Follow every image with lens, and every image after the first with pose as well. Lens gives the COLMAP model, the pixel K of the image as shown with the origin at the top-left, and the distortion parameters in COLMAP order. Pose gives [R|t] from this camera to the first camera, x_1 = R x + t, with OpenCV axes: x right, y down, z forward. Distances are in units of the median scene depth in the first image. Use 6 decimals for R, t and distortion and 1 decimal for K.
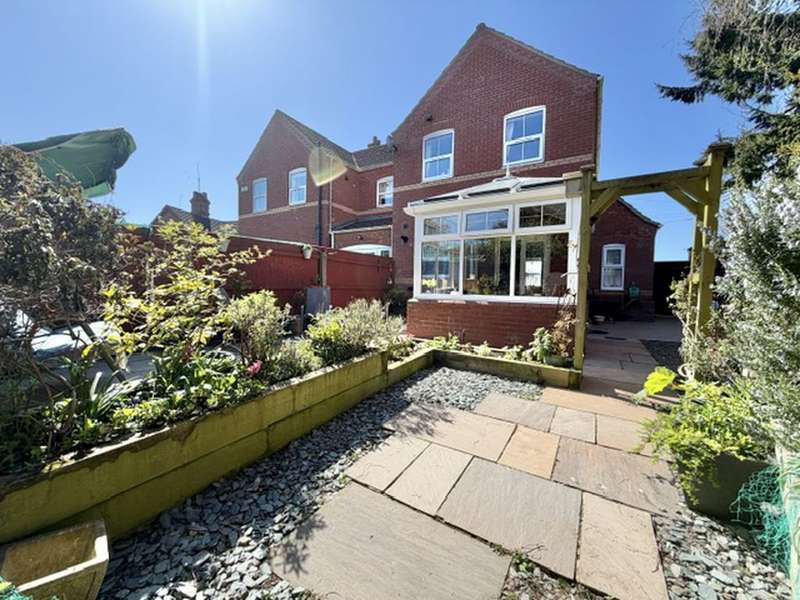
lens RADIAL K [[319.0, 0, 398.4], [0, 319.0, 299.8], [0, 0, 1]] dist [-0.001150, 0.000128]
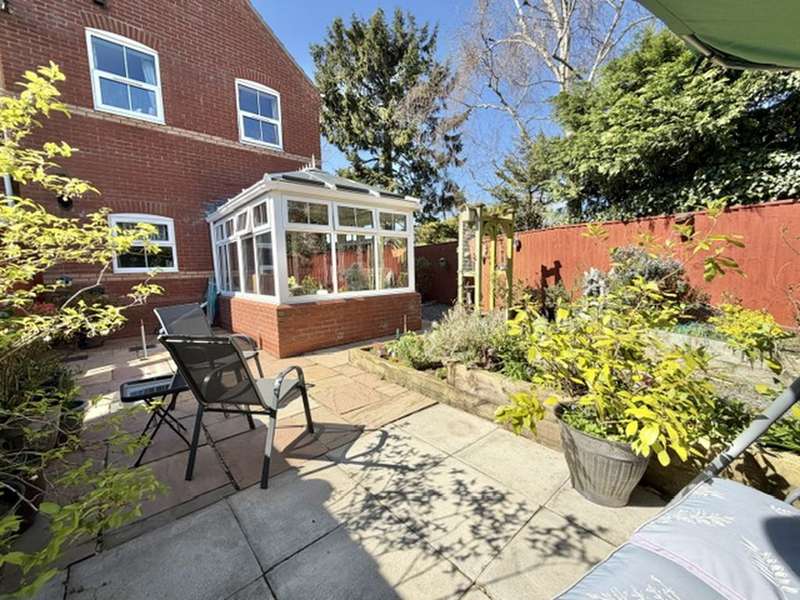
lens RADIAL K [[323.5, 0, 401.7], [0, 323.5, 312.2], [0, 0, 1]] dist [0.000528, 0.000192]
pose [[0.280694, -0.142239, 0.949199, -0.613104], [0.065323, 0.989496, 0.128960, -0.065320], [-0.957572, 0.025806, 0.287037, 0.494036]]
